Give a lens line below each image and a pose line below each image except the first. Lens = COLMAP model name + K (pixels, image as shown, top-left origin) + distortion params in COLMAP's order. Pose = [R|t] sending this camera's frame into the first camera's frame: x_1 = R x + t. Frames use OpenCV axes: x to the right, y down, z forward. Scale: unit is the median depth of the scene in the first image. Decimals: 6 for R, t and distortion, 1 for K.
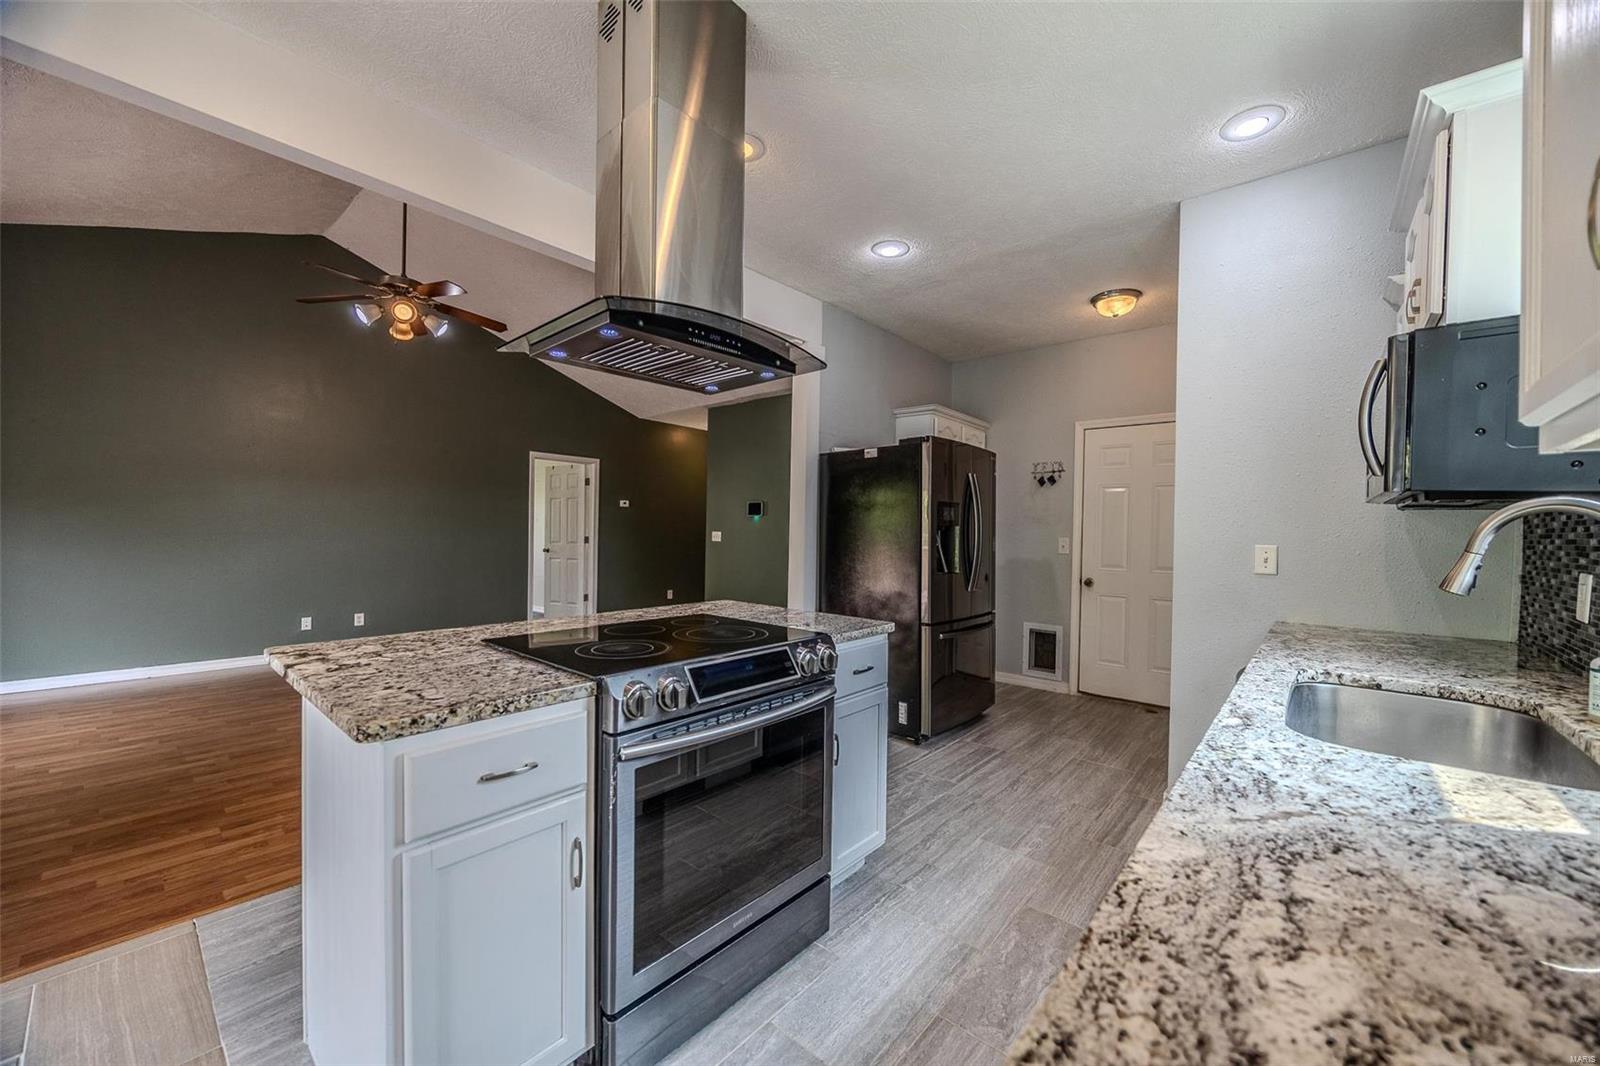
lens RADIAL K [[608.1, 0, 800.0], [0, 608.1, 533.0], [0, 0, 1]] dist [0.000115, 0.000075]
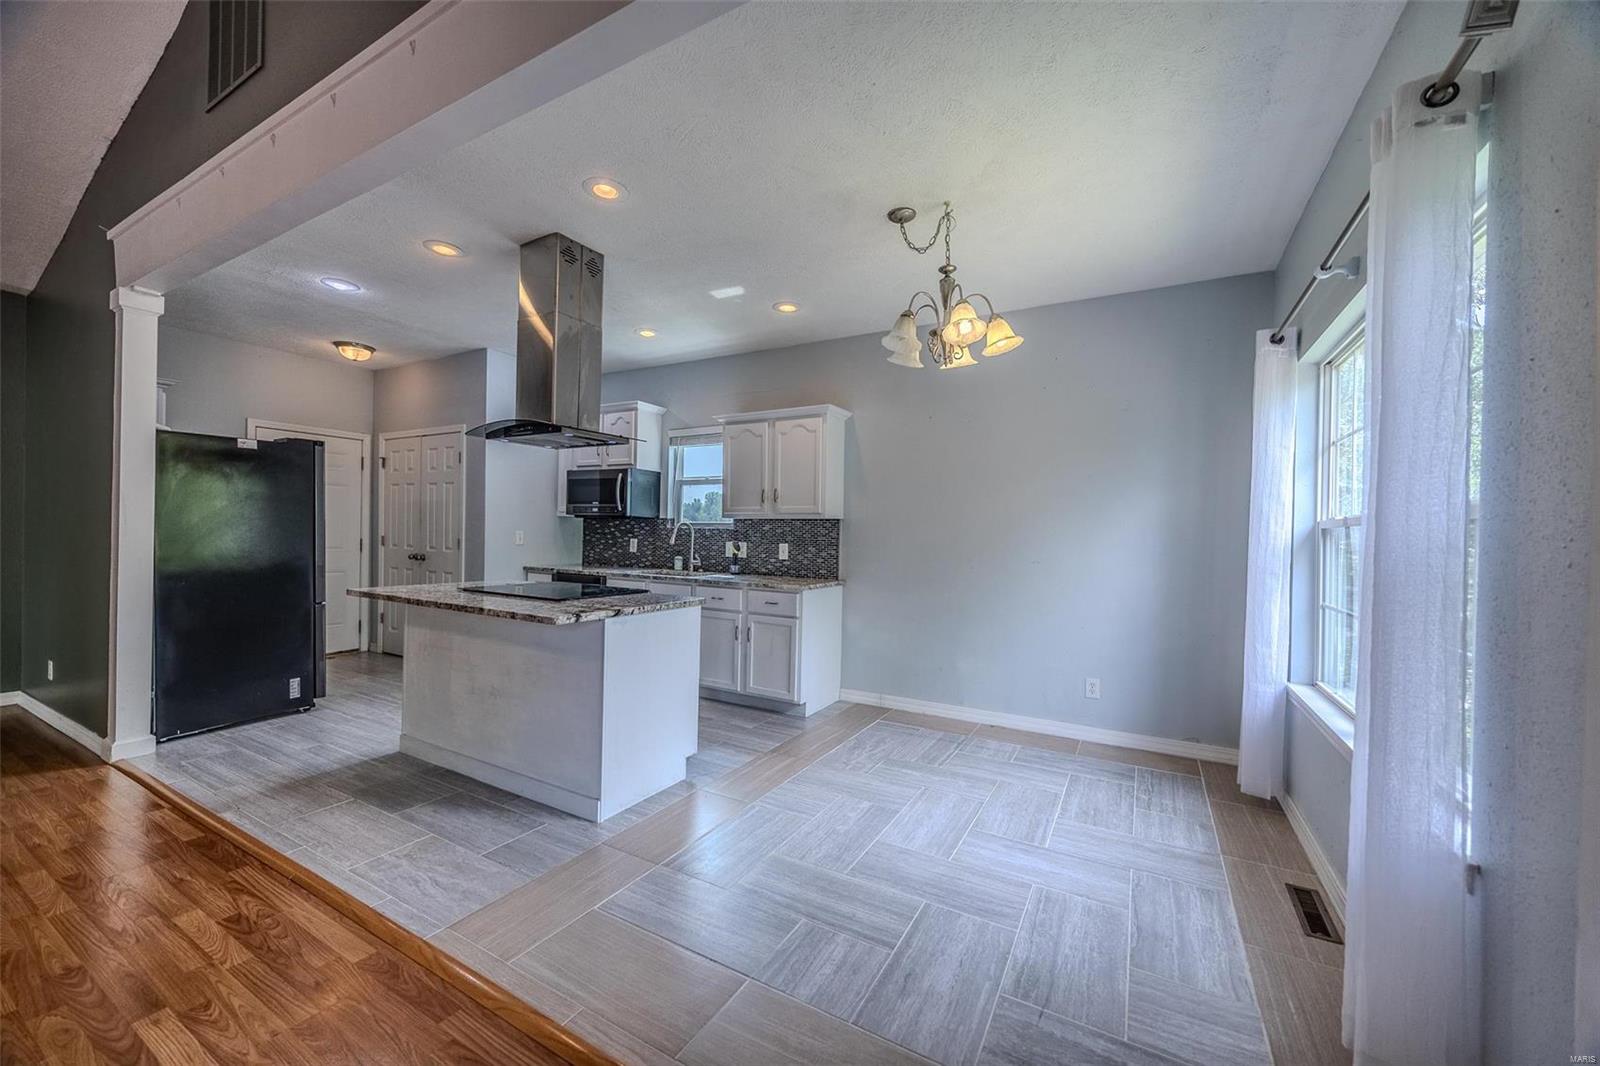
lens RADIAL K [[603.5, 0, 805.0], [0, 603.5, 536.6], [0, 0, 1]] dist [-0.001100, -0.000161]
pose [[-0.199936, -0.022507, 0.979551, -1.128253], [-0.021915, 0.999589, 0.018494, -0.019938], [-0.979564, -0.017769, -0.200347, 0.330939]]
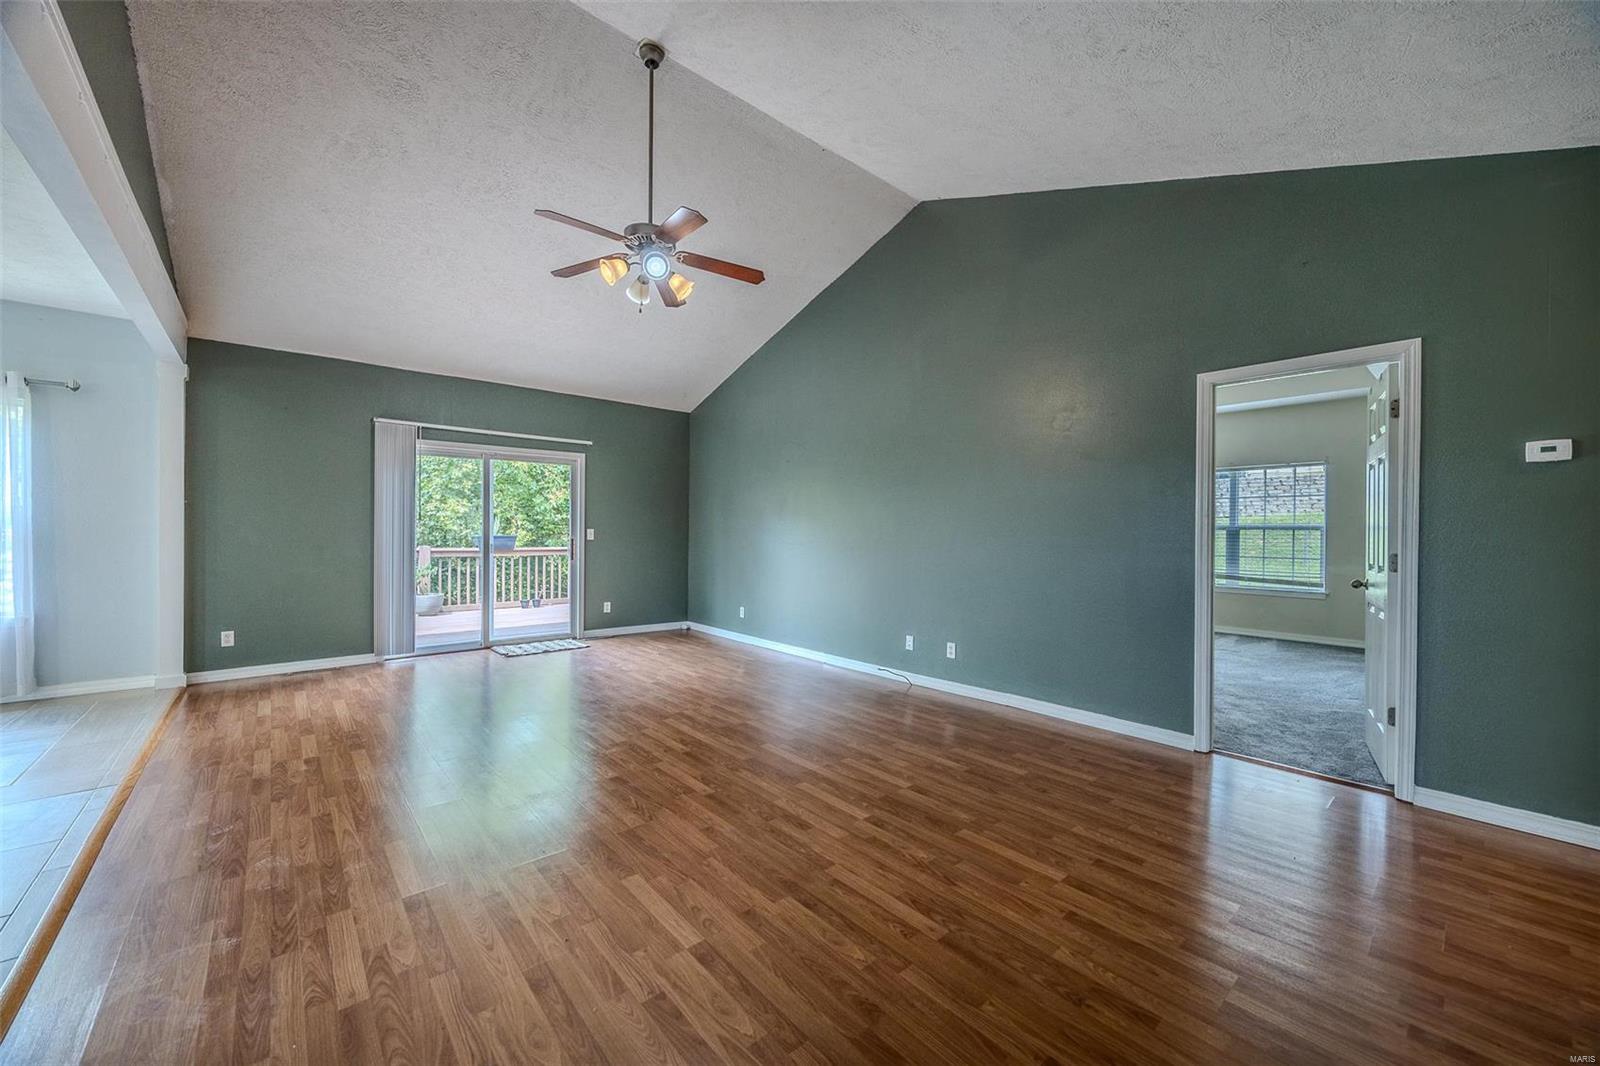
lens RADIAL K [[603.5, 0, 805.0], [0, 603.5, 536.6], [0, 0, 1]] dist [-0.001100, -0.000161]
pose [[-0.133224, -0.011435, -0.991020, 0.155082], [-0.010076, 0.999897, -0.010183, 0.005200], [0.991035, 0.008629, -0.133325, 1.614616]]
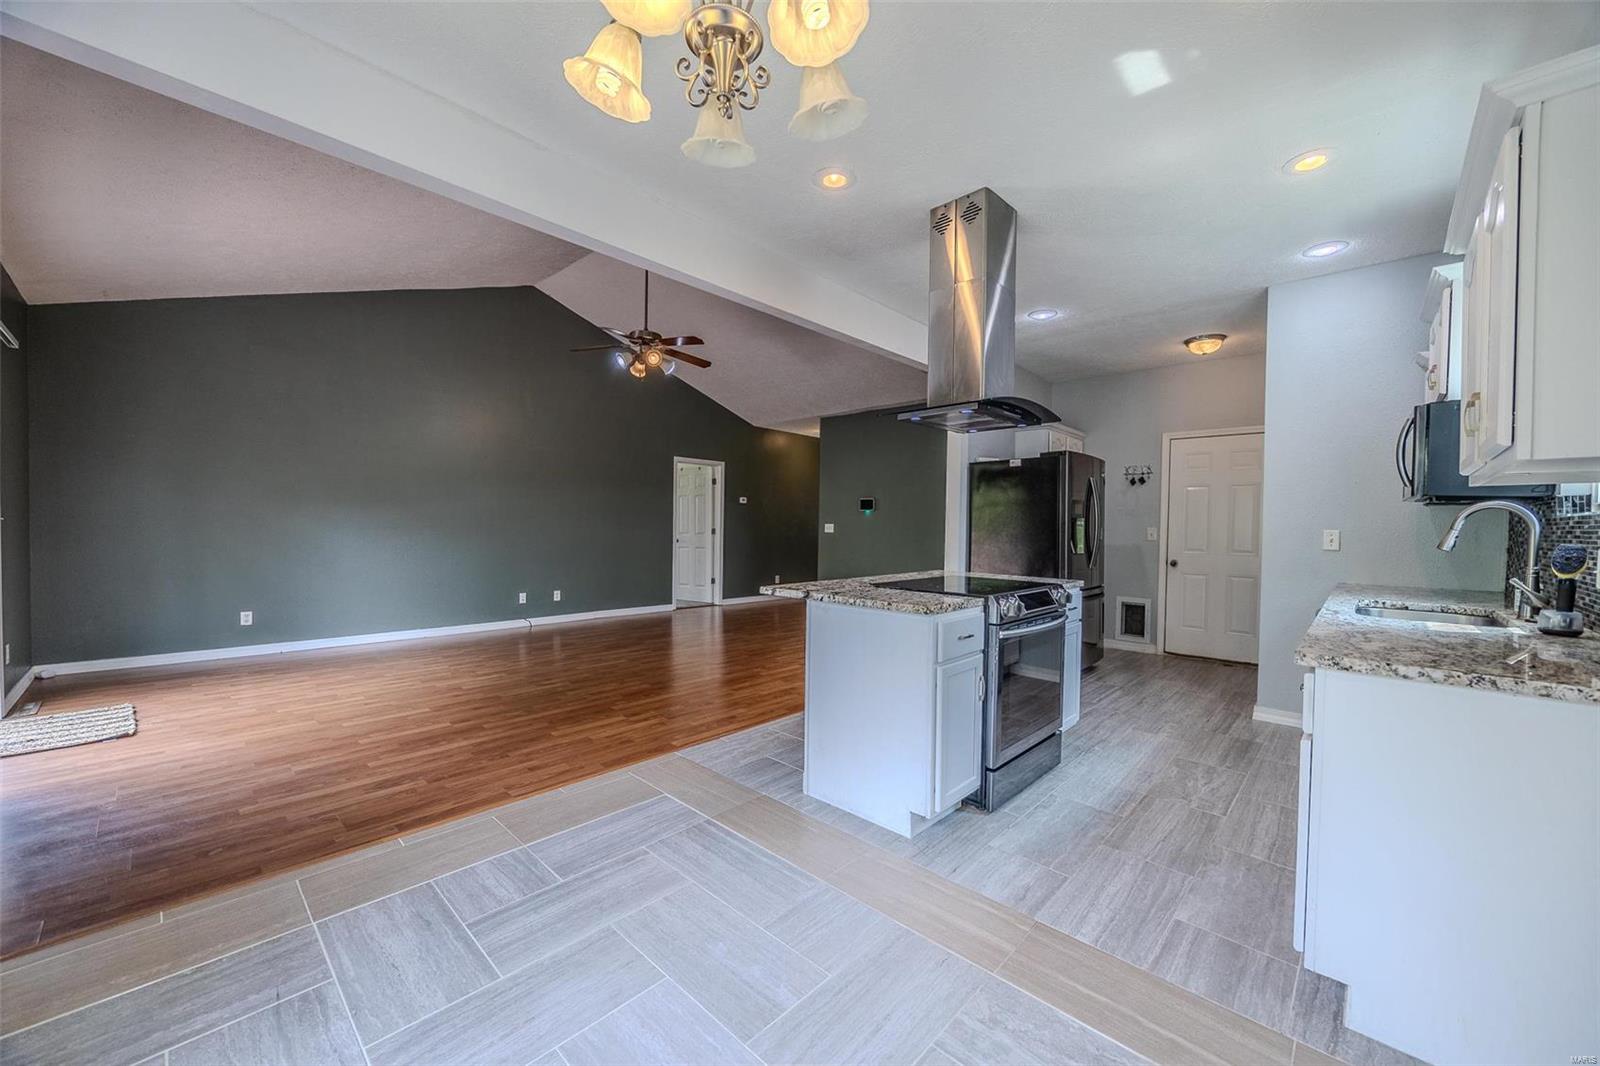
lens RADIAL K [[607.7, 0, 798.3], [0, 607.7, 532.2], [0, 0, 1]] dist [-0.000897, -0.000135]
pose [[0.999049, -0.002110, -0.043553, -0.322653], [0.002503, 0.999957, 0.008973, 0.006326], [0.043532, -0.009073, 0.999011, -0.366714]]
